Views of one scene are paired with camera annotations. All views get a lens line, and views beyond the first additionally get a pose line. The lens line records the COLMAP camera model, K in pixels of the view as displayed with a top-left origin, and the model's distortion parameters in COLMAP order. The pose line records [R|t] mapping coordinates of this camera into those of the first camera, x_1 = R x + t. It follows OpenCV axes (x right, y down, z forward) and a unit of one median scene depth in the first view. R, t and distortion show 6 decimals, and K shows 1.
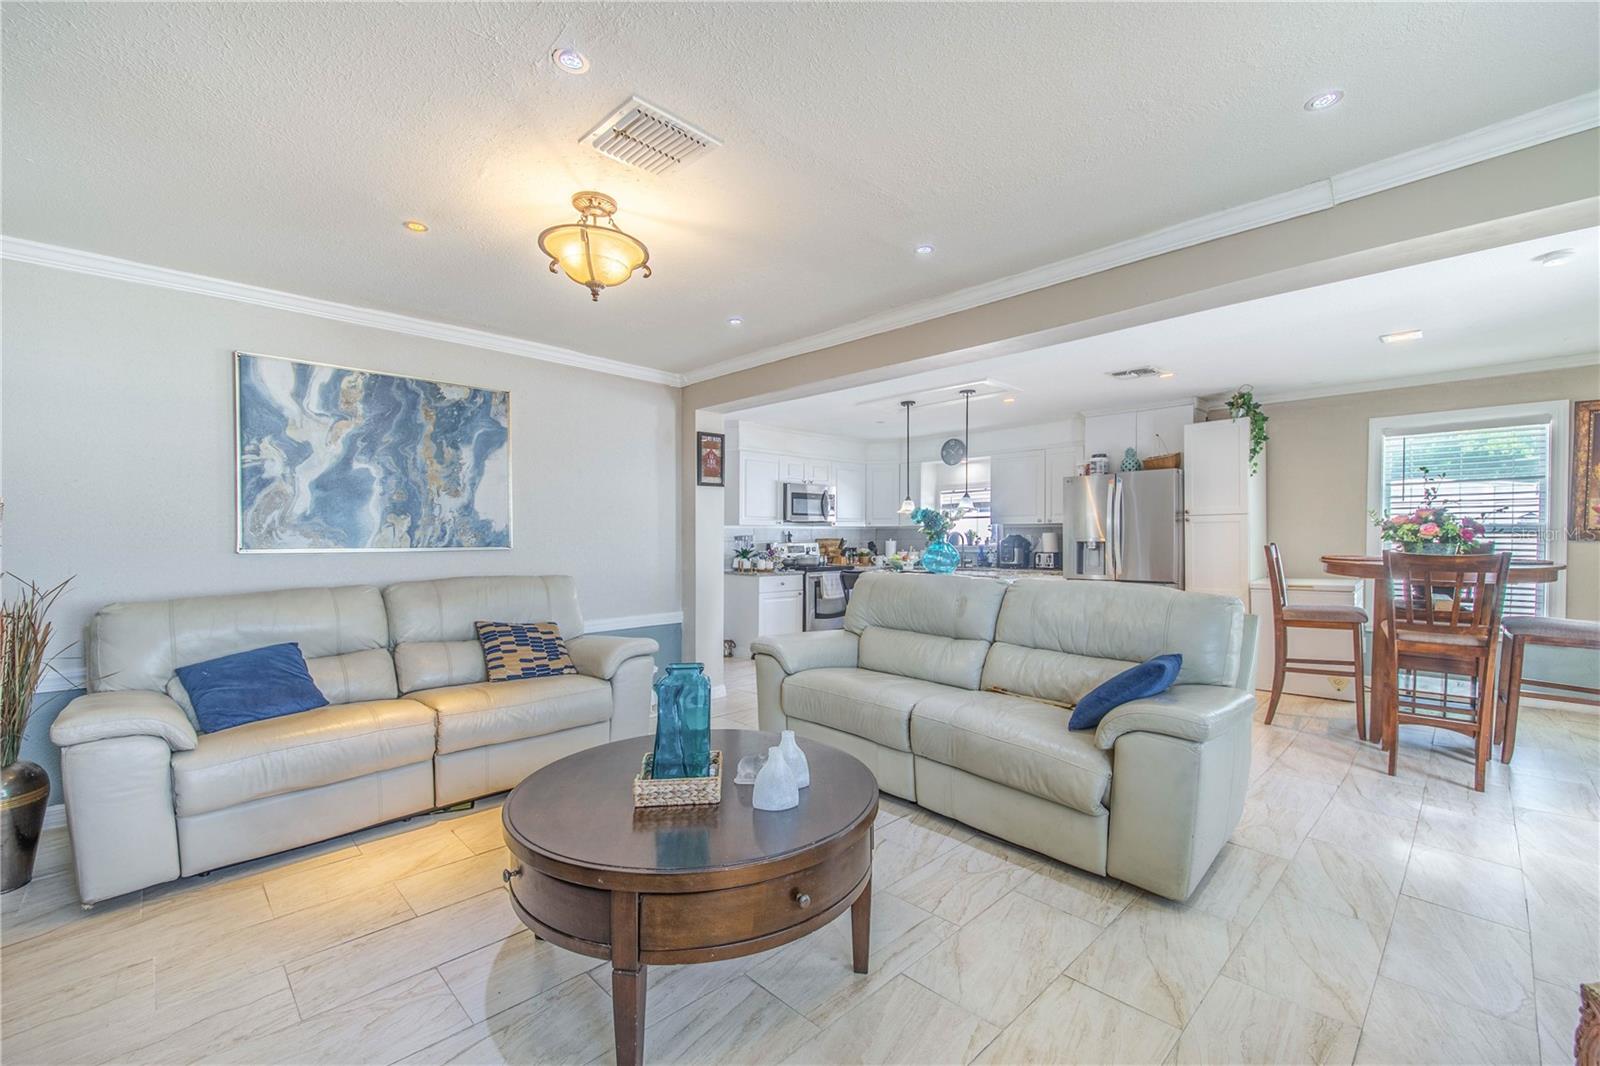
lens RADIAL K [[667.6, 0, 808.1], [0, 667.6, 547.0], [0, 0, 1]] dist [0.027071, -0.017351]
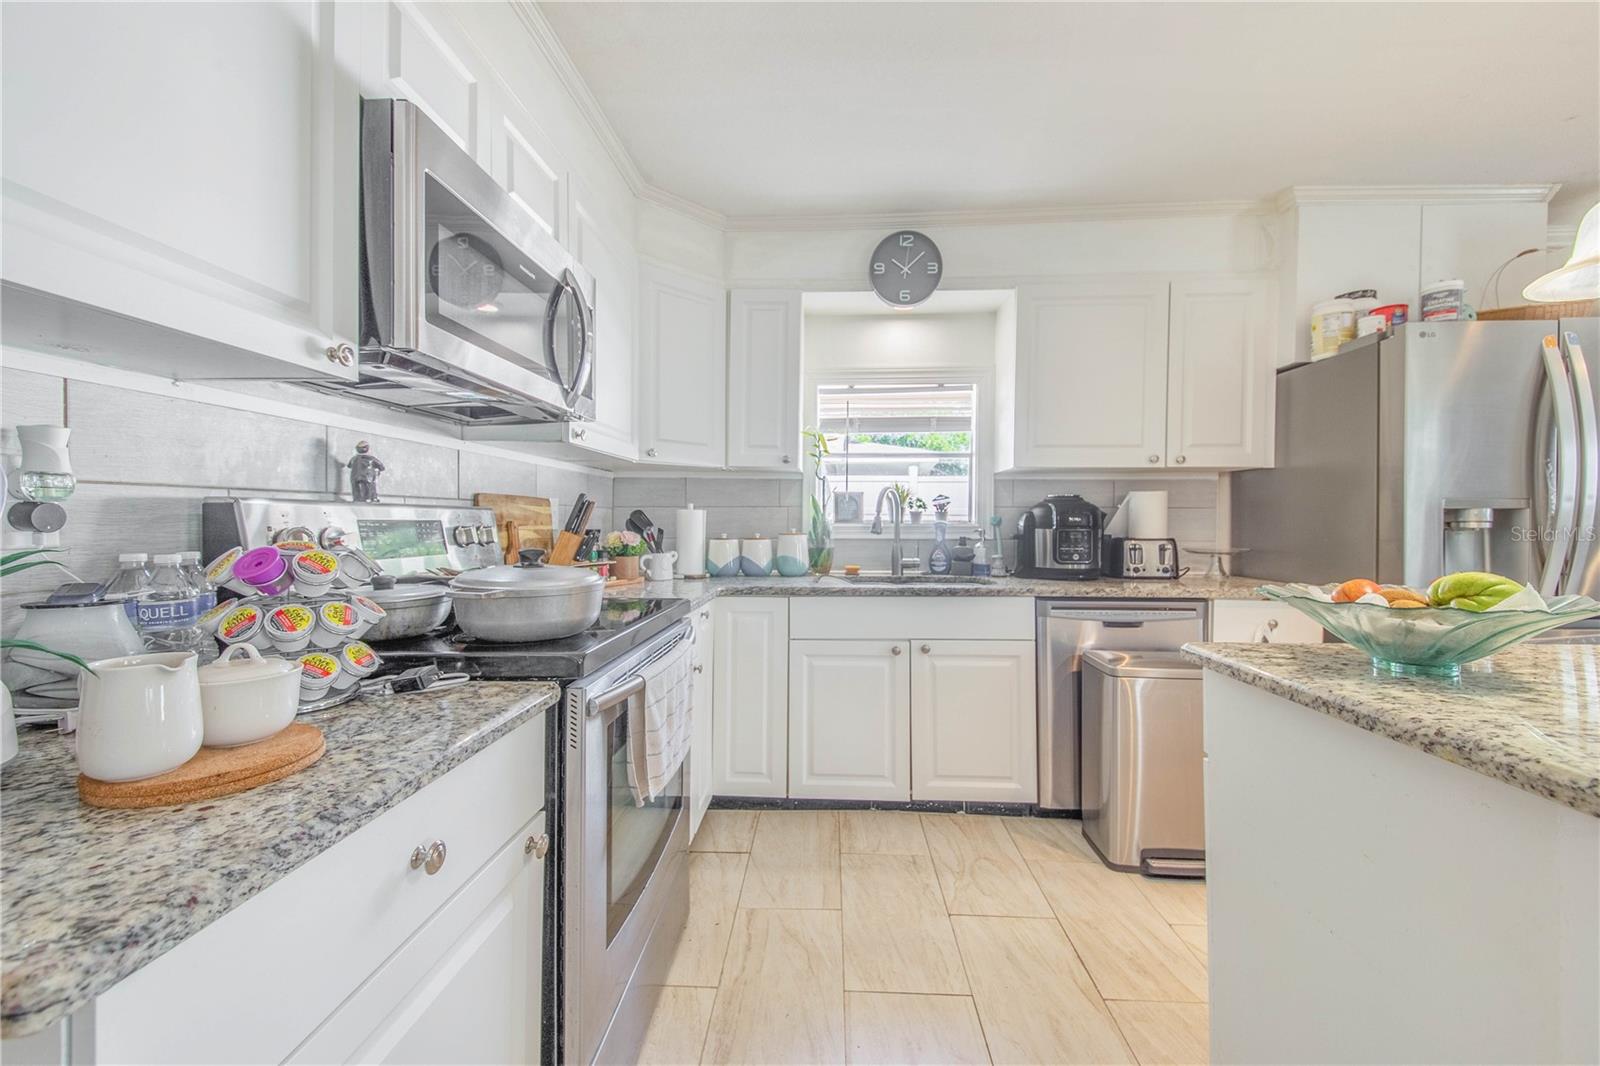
lens RADIAL K [[622.7, 0, 806.8], [0, 622.7, 529.3], [0, 0, 1]] dist [0.051653, -0.029602]
pose [[0.738177, -0.003639, 0.674598, -0.086904], [0.002521, 0.999993, 0.002635, 0.000763], [-0.674603, -0.000244, 0.738181, 1.210458]]
